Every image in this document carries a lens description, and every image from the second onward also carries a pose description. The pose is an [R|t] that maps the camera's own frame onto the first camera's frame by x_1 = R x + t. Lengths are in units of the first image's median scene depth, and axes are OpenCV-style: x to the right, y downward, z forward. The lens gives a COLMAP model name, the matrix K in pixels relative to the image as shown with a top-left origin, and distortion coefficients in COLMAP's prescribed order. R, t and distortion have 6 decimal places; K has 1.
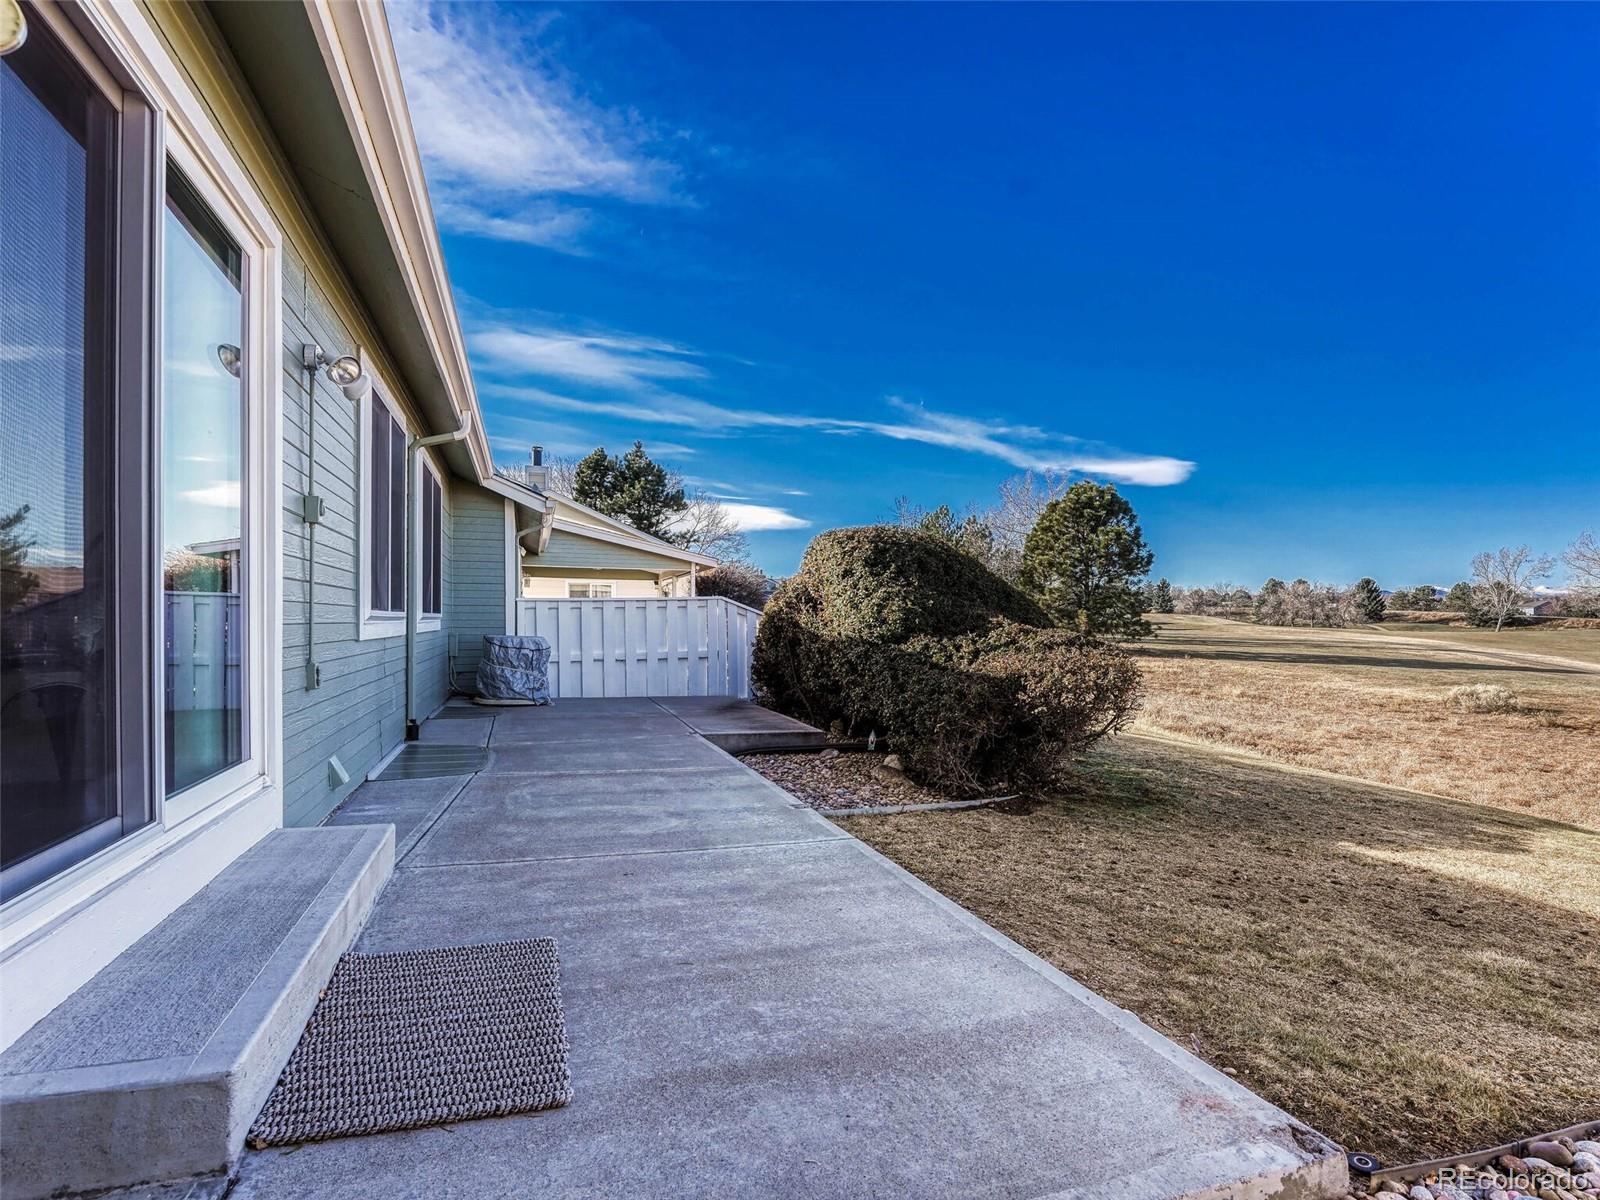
lens RADIAL K [[789.1, 0, 800.7], [0, 789.1, 616.5], [0, 0, 1]] dist [-0.001779, -0.000498]
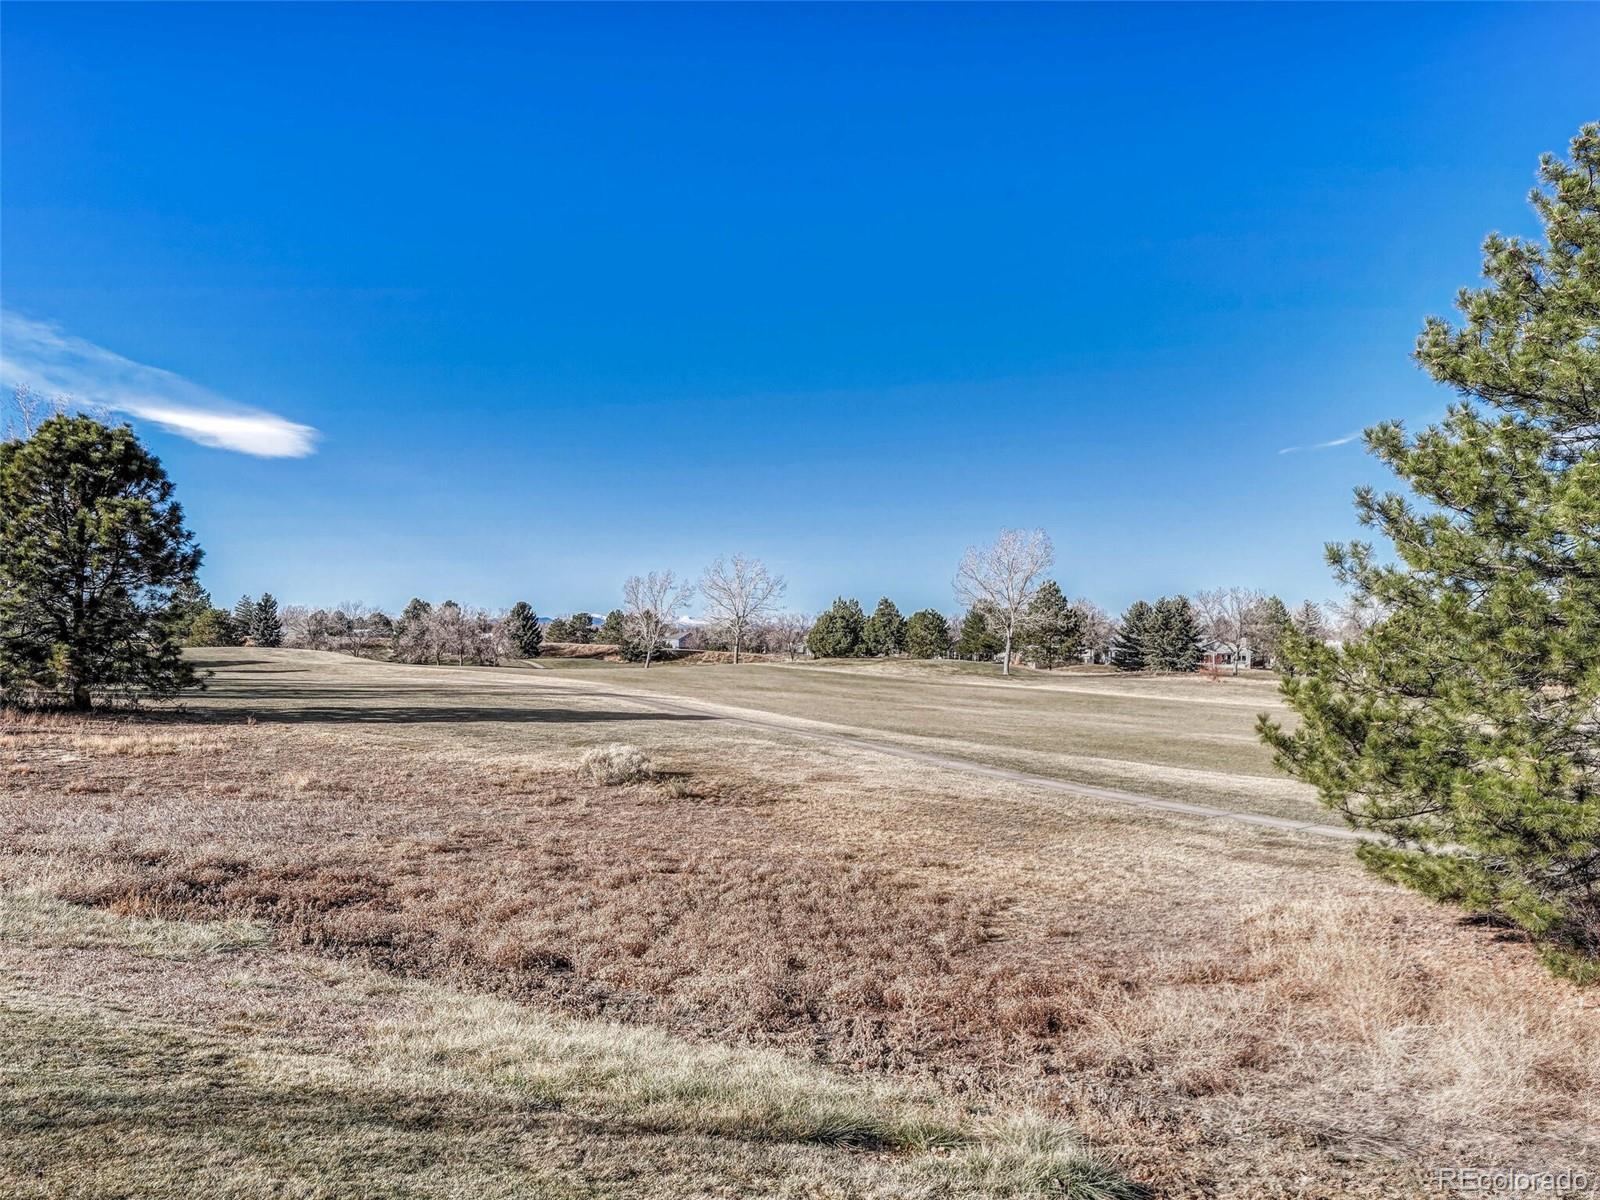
lens RADIAL K [[789.1, 0, 800.7], [0, 789.1, 616.5], [0, 0, 1]] dist [-0.001779, -0.000498]
pose [[0.644627, 0.016674, 0.764315, 0.303904], [0.002419, 0.999713, -0.023850, -0.014863], [-0.764493, 0.017224, 0.644401, 0.284655]]
